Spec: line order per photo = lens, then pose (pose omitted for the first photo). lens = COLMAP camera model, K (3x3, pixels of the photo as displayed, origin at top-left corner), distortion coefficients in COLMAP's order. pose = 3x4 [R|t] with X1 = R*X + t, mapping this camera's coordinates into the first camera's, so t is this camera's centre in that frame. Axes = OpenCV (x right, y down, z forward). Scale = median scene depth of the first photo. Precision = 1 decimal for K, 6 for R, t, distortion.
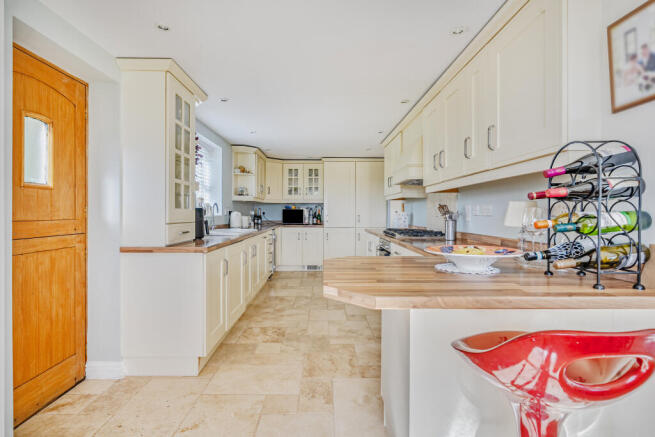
lens RADIAL K [[333.1, 0, 323.7], [0, 333.1, 213.8], [0, 0, 1]] dist [-0.000547, 0.000030]
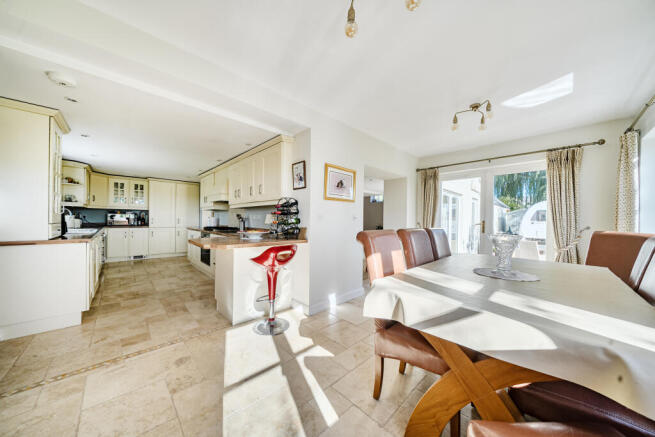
lens RADIAL K [[225.3, 0, 321.9], [0, 225.3, 219.9], [0, 0, 1]] dist [-0.001475, 0.000032]
pose [[0.739977, 0.005199, 0.672612, -0.098728], [-0.009197, 0.999955, 0.002388, 0.000258], [-0.672569, -0.007954, 0.739992, -0.184405]]
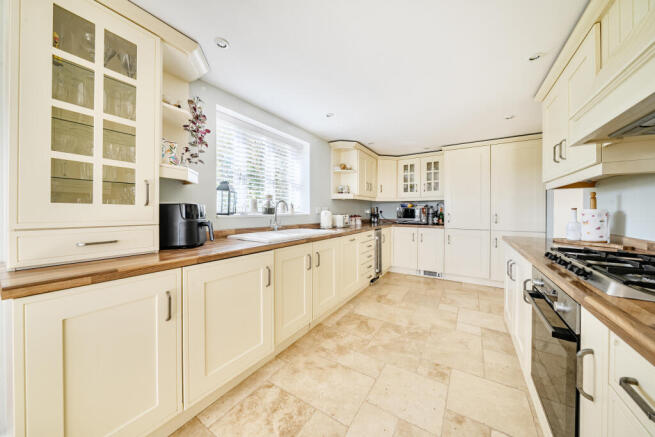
lens RADIAL K [[225.3, 0, 325.1], [0, 225.3, 212.5], [0, 0, 1]] dist [-0.001475, 0.000032]
pose [[0.840886, 0.000520, -0.541212, 0.055007], [-0.000810, 1.000000, -0.000299, 0.000477], [0.541212, 0.000690, 0.840886, 0.349525]]
